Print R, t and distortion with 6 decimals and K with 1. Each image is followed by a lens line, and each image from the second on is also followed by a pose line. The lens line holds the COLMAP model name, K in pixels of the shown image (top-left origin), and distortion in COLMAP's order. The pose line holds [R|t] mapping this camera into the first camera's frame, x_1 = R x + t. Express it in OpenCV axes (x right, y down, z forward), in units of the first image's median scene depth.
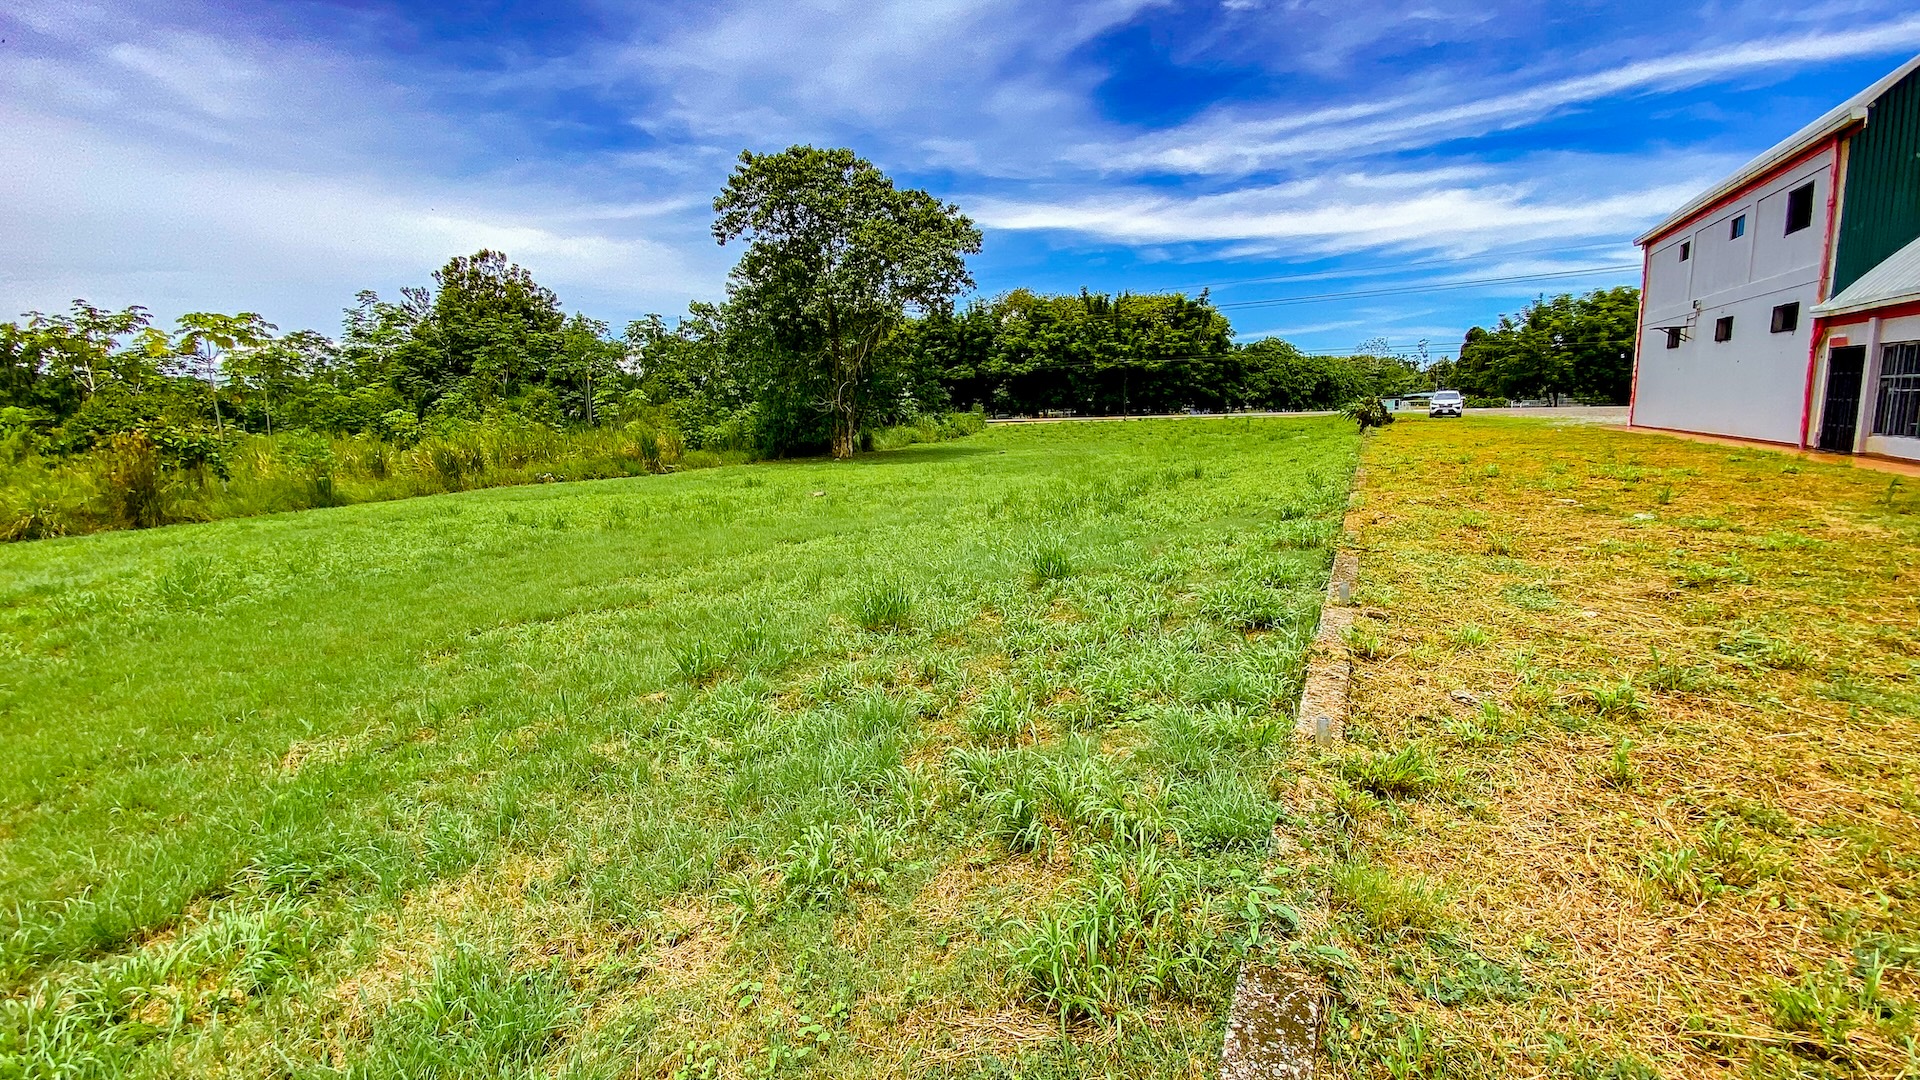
lens RADIAL K [[783.2, 0, 960.0], [0, 783.2, 540.0], [0, 0, 1]] dist [0.000257, 0.000003]
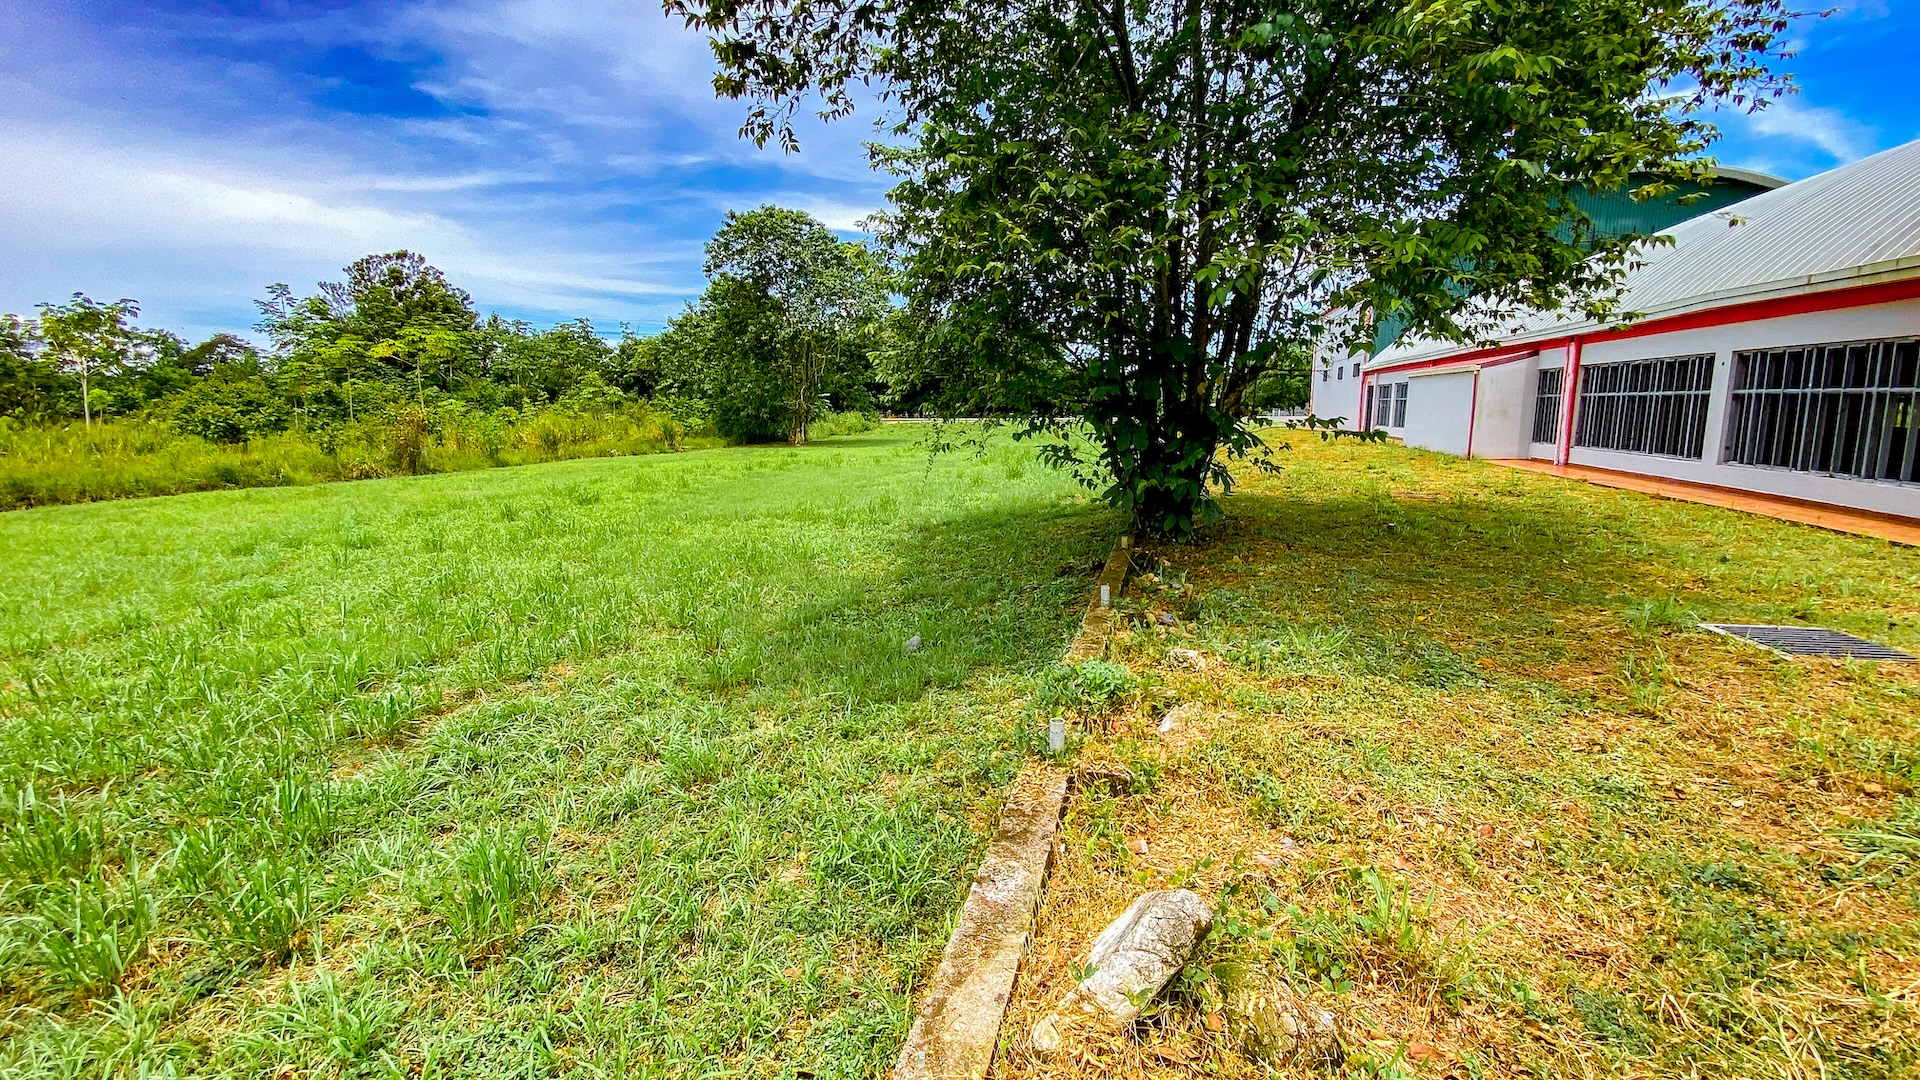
lens RADIAL K [[864.2, 0, 960.0], [0, 864.2, 540.0], [0, 0, 1]] dist [-0.000474, -0.000349]
pose [[0.972973, -0.015391, 0.230405, -0.136645], [0.019880, 0.999655, -0.017173, 0.052272], [-0.230062, 0.021289, 0.972943, -0.280748]]
